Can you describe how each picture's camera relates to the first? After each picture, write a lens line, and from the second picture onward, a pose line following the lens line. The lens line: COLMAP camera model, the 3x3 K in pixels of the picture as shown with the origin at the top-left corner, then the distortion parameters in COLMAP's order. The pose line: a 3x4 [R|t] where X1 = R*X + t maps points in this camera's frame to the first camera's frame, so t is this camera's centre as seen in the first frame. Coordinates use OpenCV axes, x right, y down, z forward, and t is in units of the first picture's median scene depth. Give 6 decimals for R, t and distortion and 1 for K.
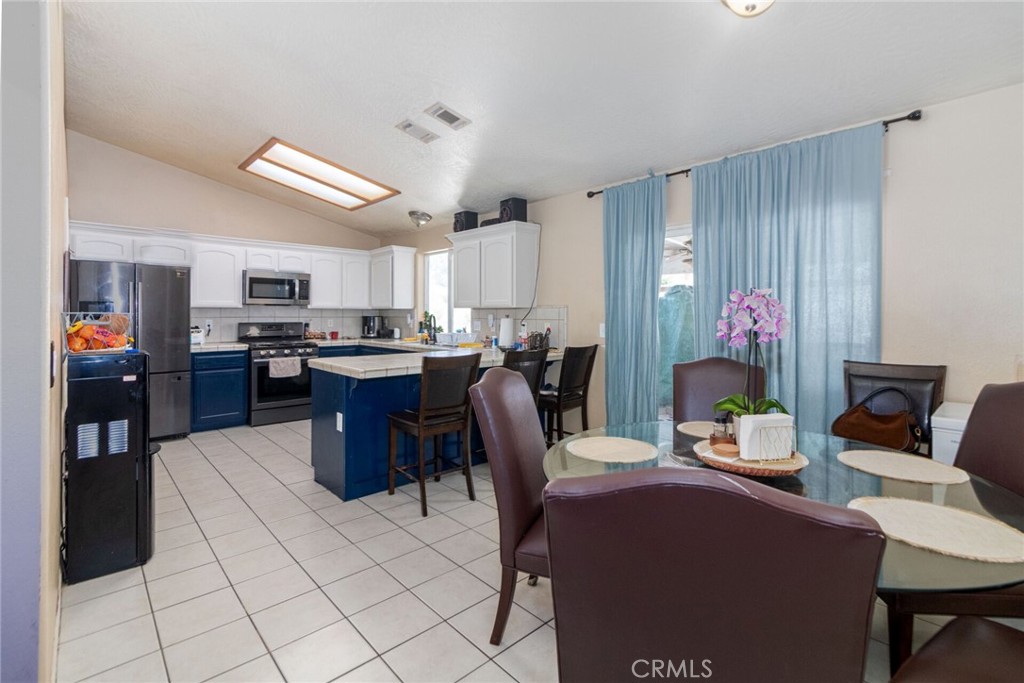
lens RADIAL K [[466.2, 0, 506.3], [0, 466.2, 323.9], [0, 0, 1]] dist [0.000273, 0.000223]
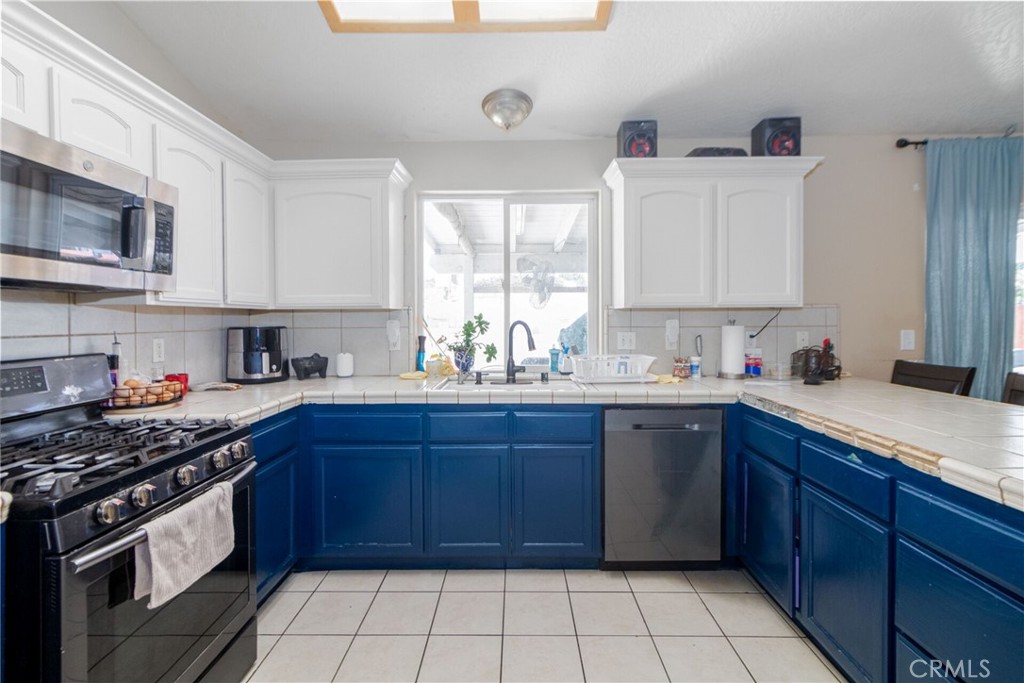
lens RADIAL K [[466.2, 0, 506.3], [0, 466.2, 323.9], [0, 0, 1]] dist [0.000273, 0.000223]
pose [[0.697006, -0.014413, 0.716921, -0.813684], [0.022331, 0.999749, -0.001612, -0.025882], [-0.716718, 0.017133, 0.697153, 1.077415]]
